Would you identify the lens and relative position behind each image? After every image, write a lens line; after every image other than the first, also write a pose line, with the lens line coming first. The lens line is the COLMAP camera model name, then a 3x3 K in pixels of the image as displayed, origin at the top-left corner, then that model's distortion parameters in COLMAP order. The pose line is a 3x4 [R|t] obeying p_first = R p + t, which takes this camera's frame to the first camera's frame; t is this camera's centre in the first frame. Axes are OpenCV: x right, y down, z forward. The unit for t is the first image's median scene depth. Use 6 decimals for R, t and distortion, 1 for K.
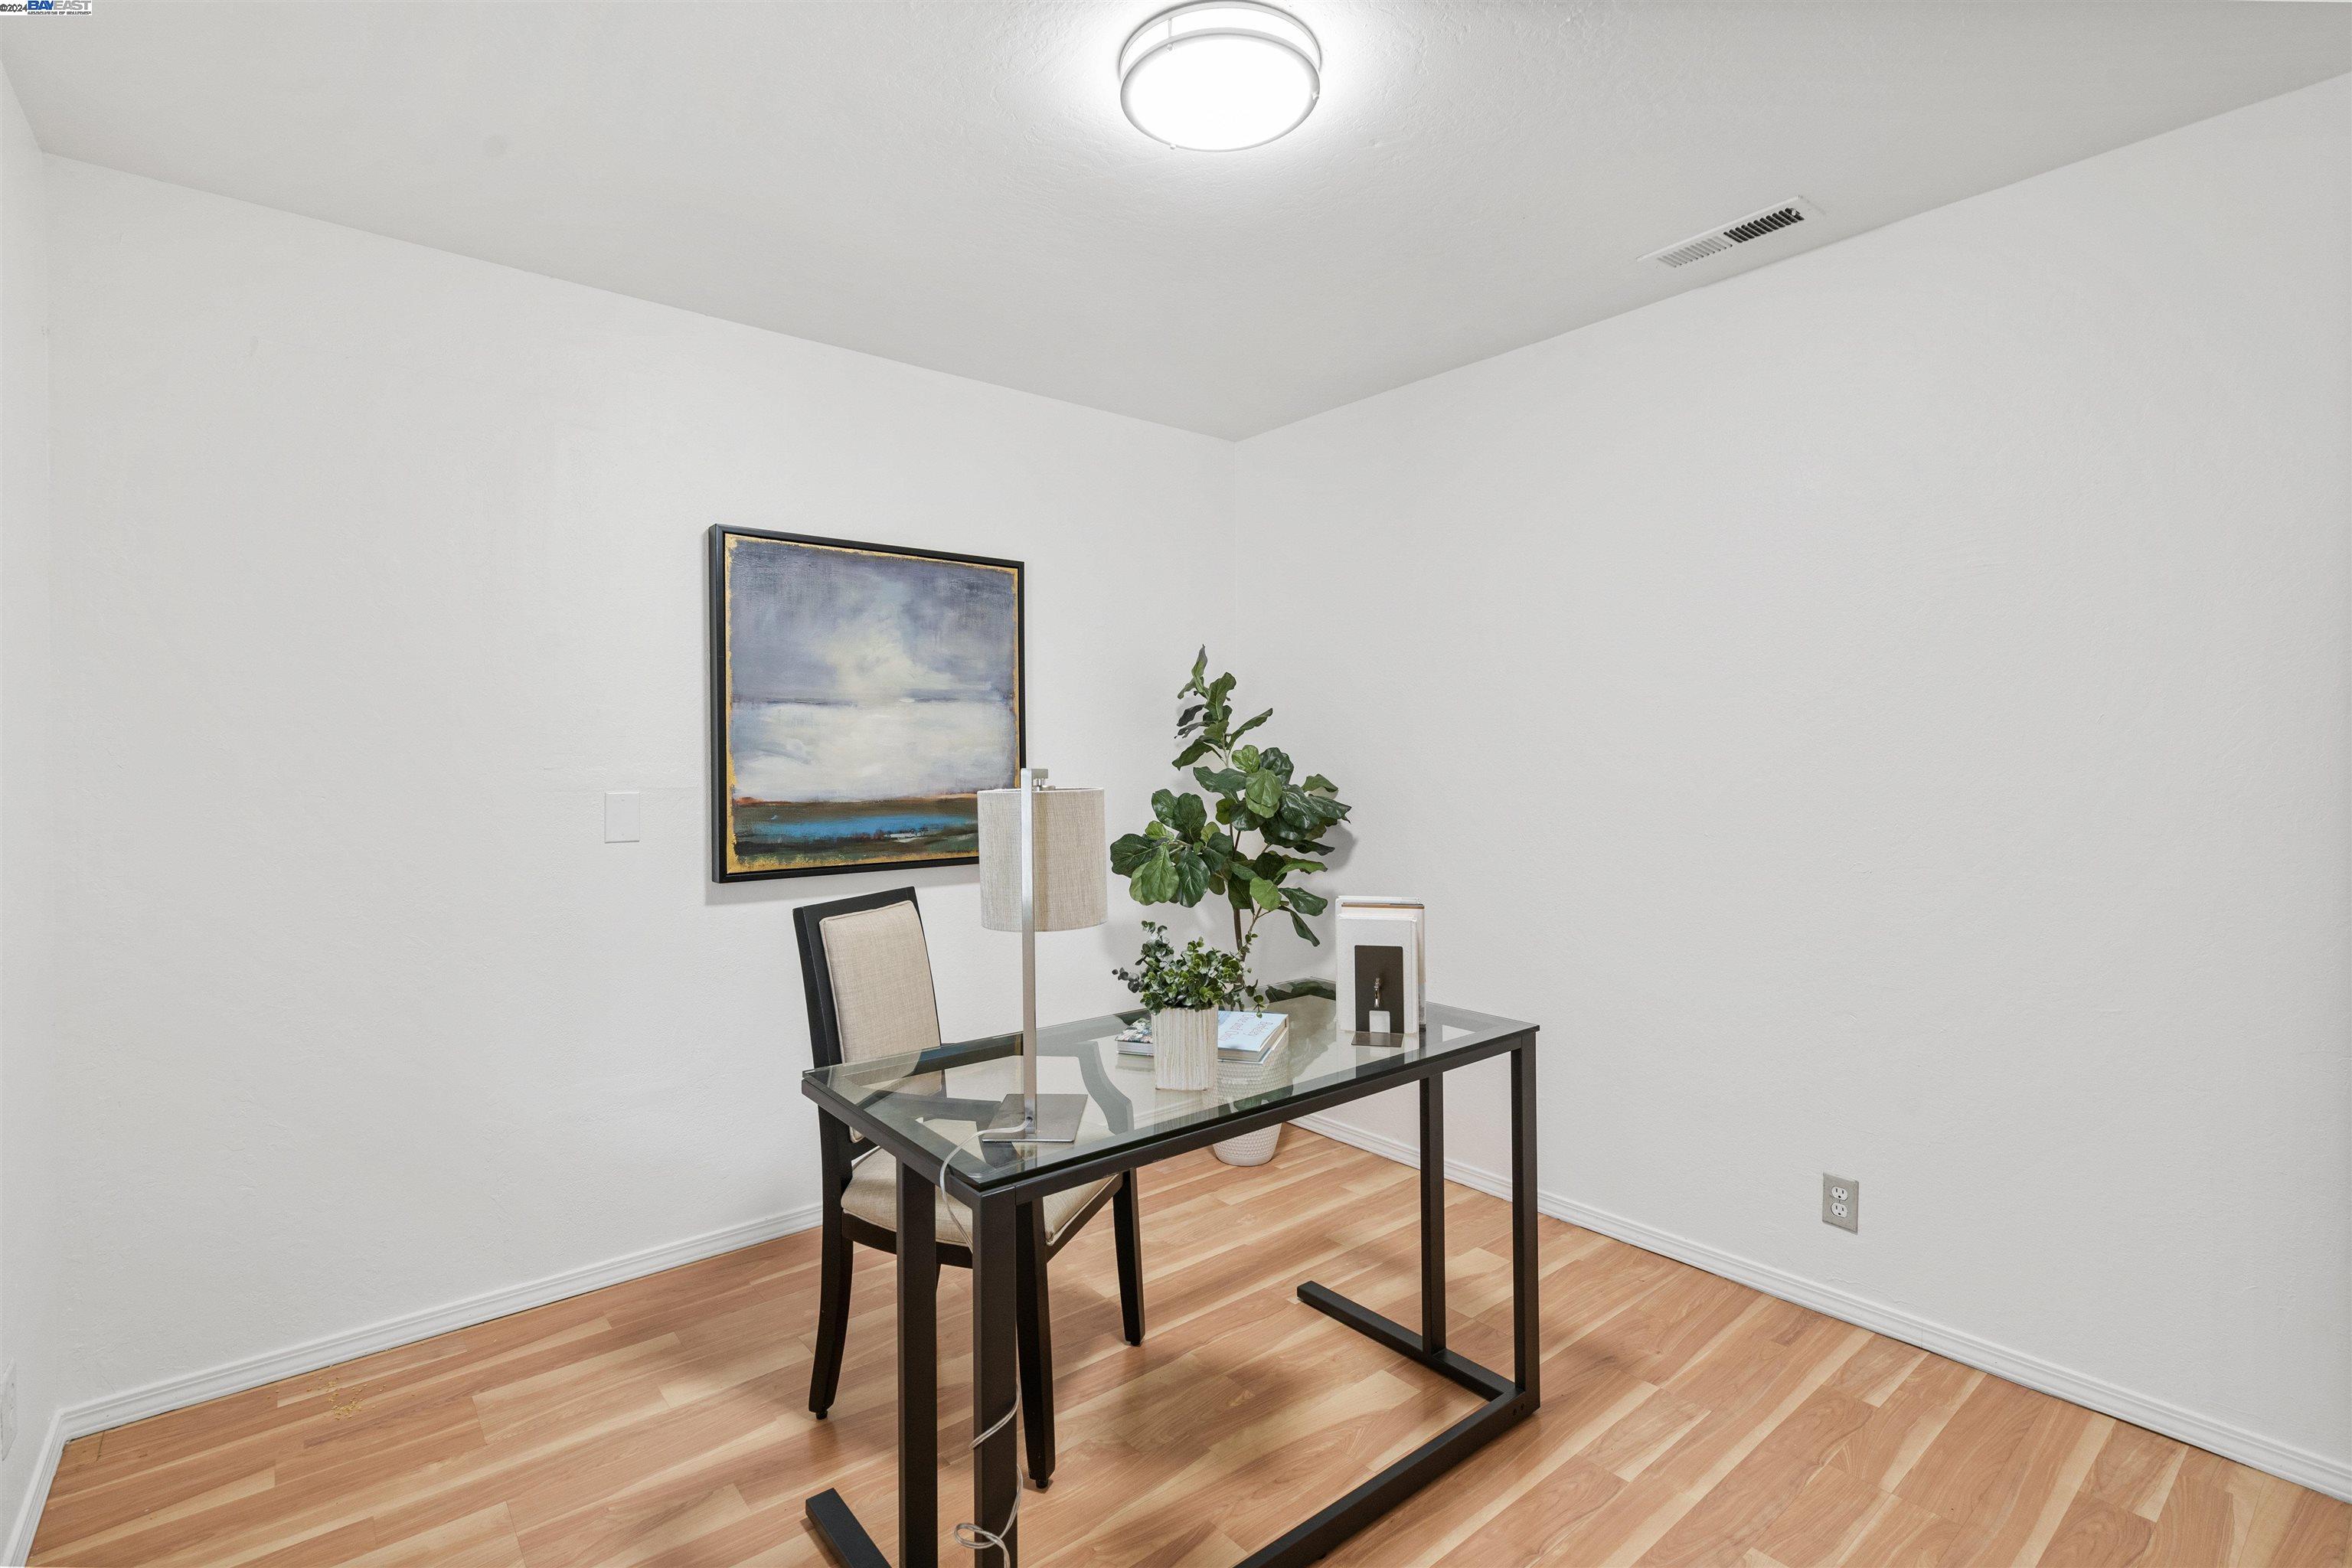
lens RADIAL K [[1078.7, 0, 1172.4], [0, 1078.7, 785.5], [0, 0, 1]] dist [-0.010433, 0.003795]
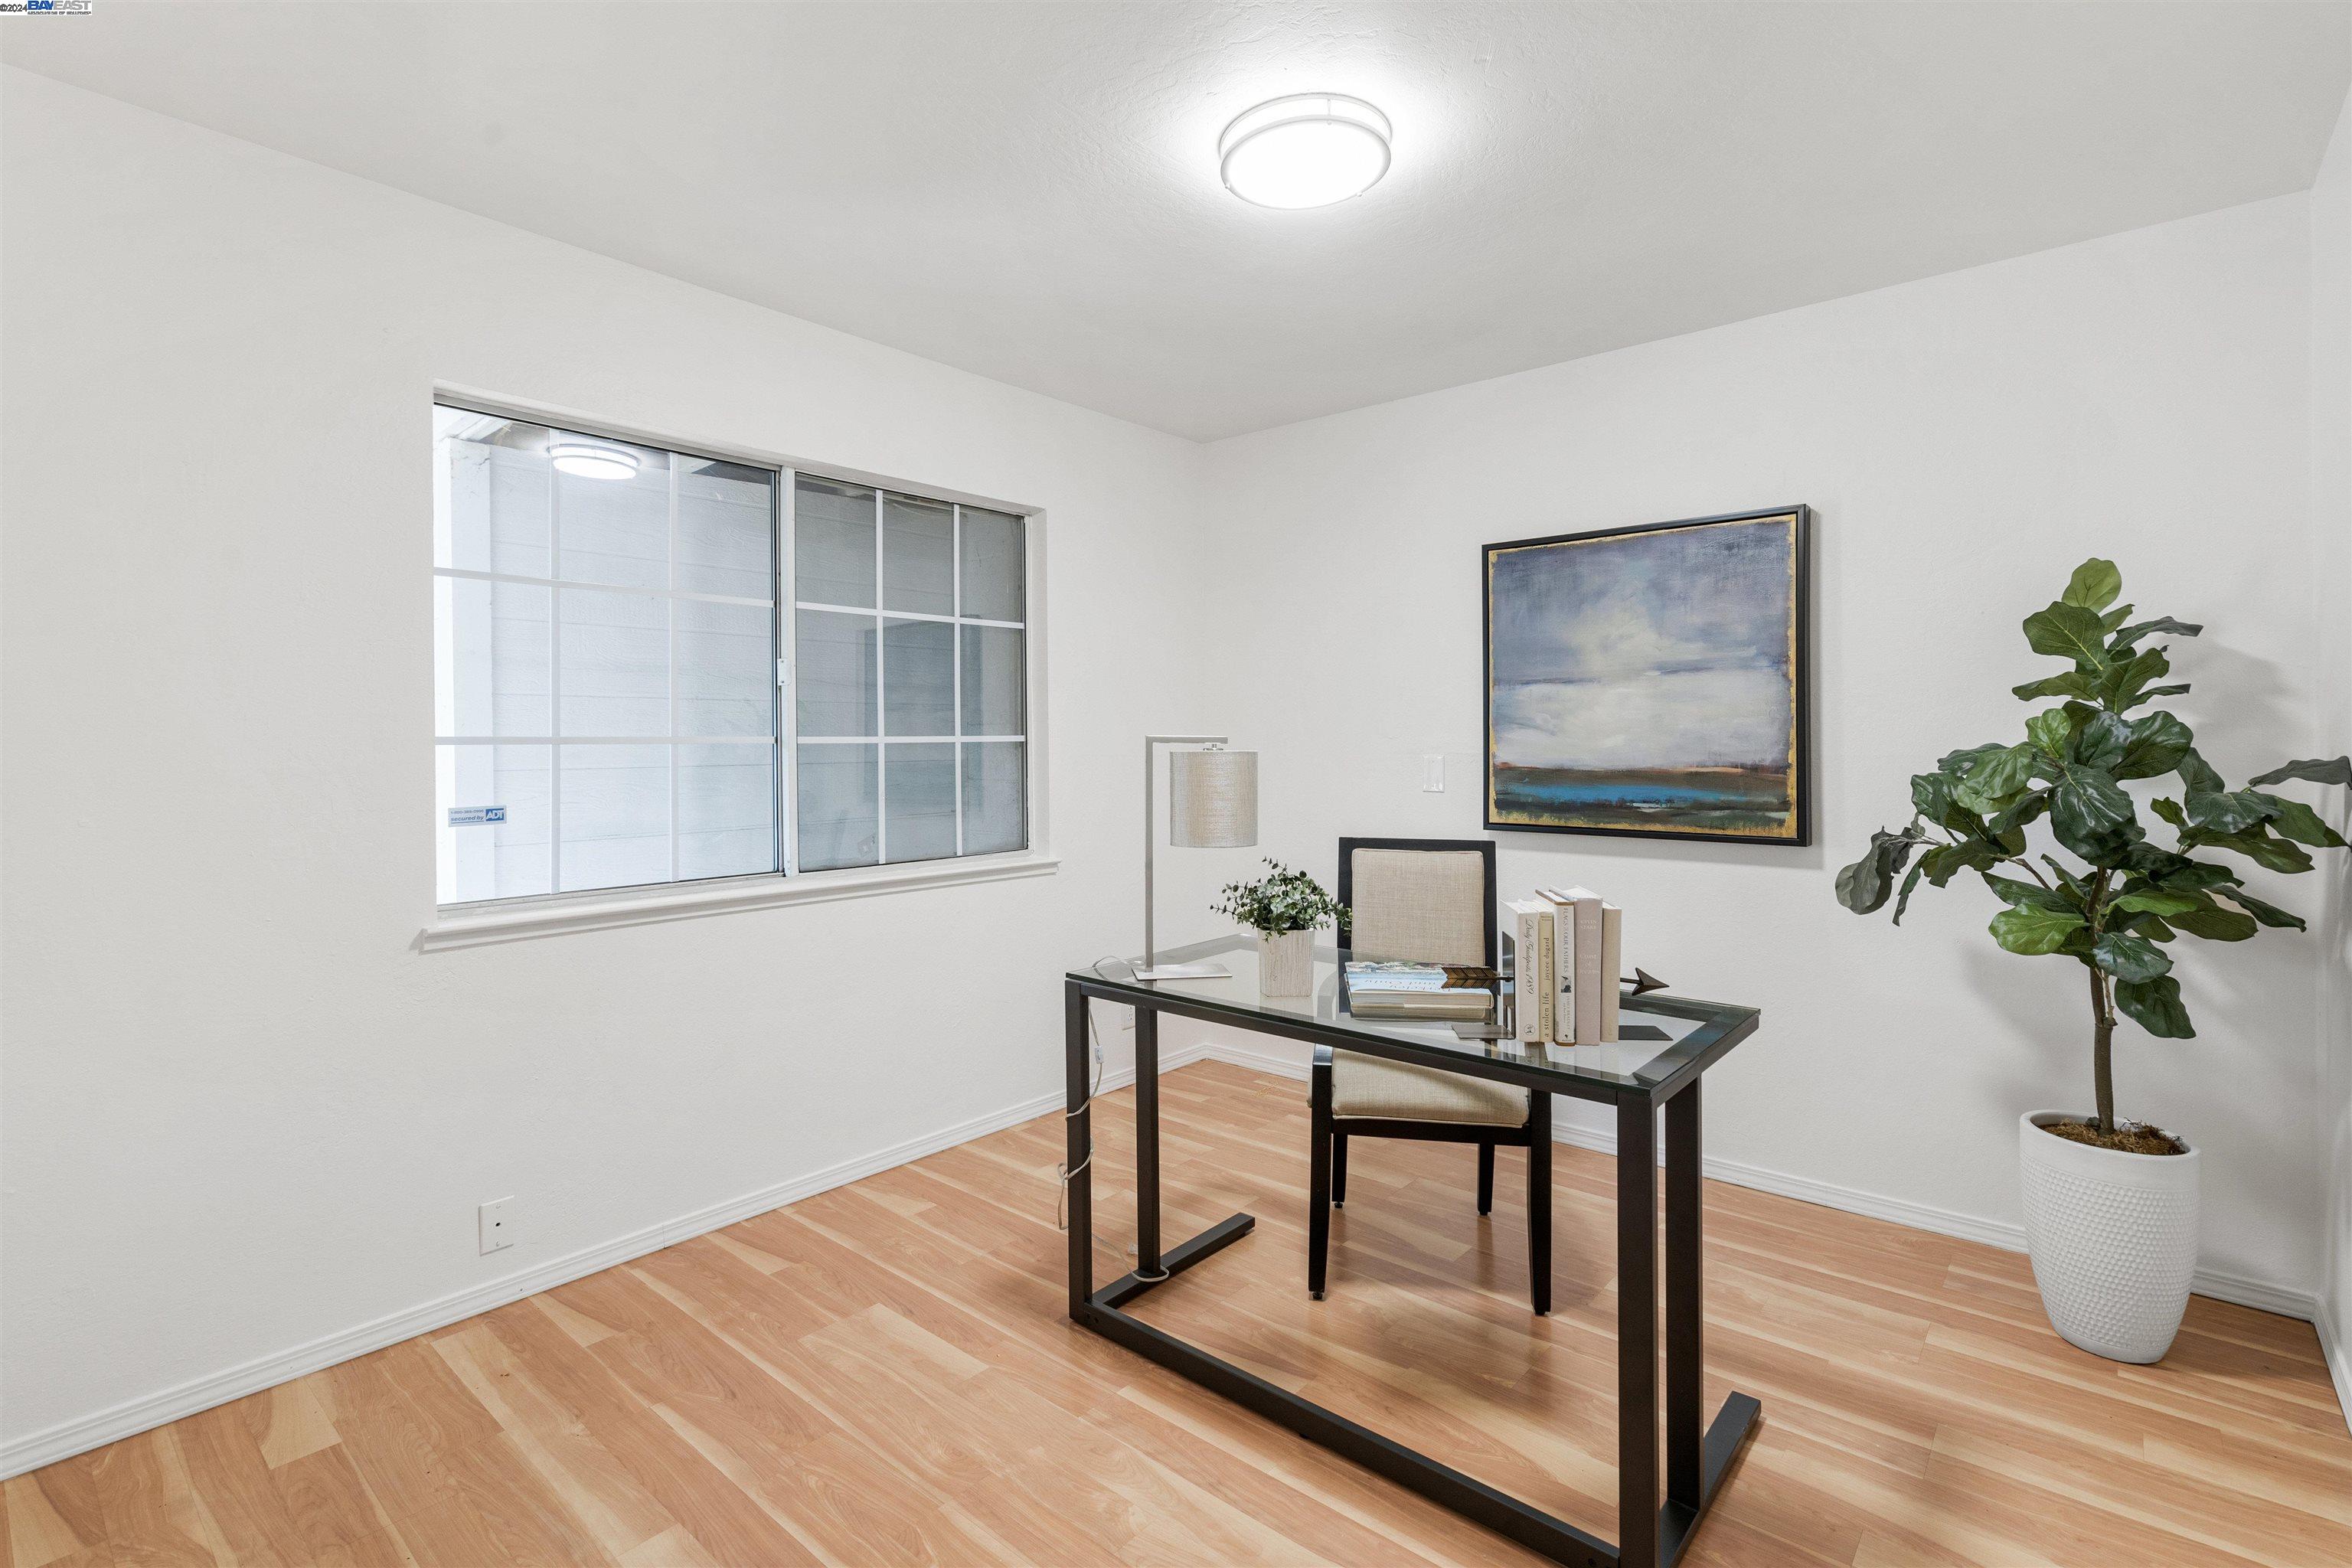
lens RADIAL K [[1078.7, 0, 1172.4], [0, 1078.7, 785.5], [0, 0, 1]] dist [-0.010433, 0.003795]
pose [[0.176888, 0.044263, -0.983235, 0.707517], [-0.027447, 0.998822, 0.040026, -0.001354], [0.983848, 0.019907, 0.177895, 0.388555]]
